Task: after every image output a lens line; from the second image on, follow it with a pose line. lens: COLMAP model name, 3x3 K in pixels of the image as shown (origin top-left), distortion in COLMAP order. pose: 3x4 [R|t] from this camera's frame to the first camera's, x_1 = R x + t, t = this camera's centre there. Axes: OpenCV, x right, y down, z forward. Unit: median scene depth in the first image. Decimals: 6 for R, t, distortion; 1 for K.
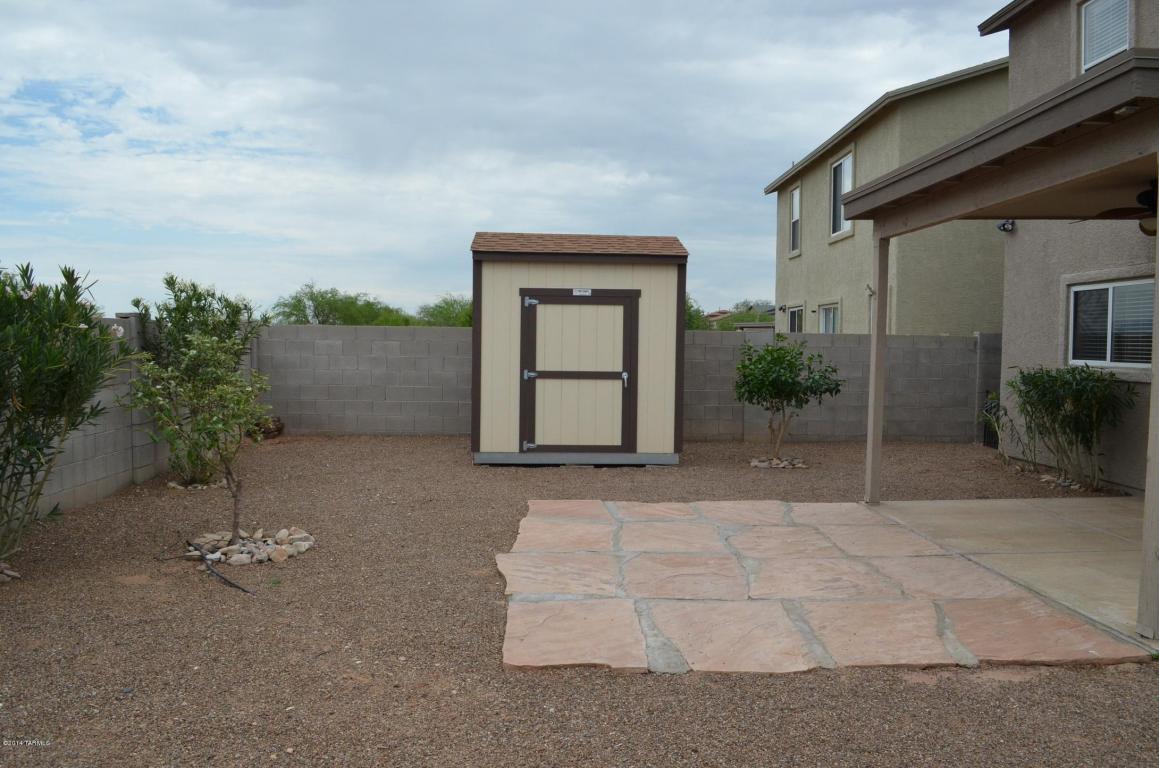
lens RADIAL K [[911.8, 0, 590.9], [0, 911.8, 392.9], [0, 0, 1]] dist [-0.087467, 0.018675]
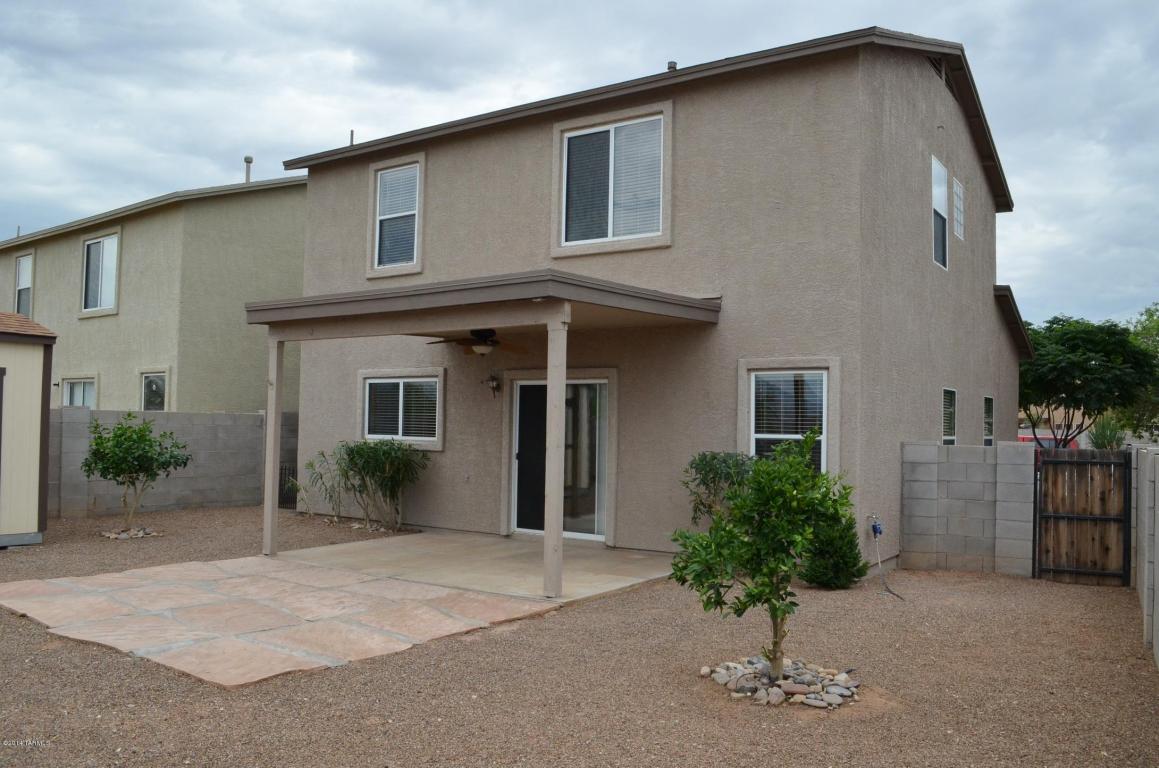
lens RADIAL K [[911.8, 0, 590.9], [0, 911.8, 392.9], [0, 0, 1]] dist [-0.087467, 0.018675]
pose [[0.604256, 0.025958, 0.796367, -0.321707], [0.034721, 0.997662, -0.058865, -0.008001], [-0.796034, 0.063220, 0.601942, -0.075149]]
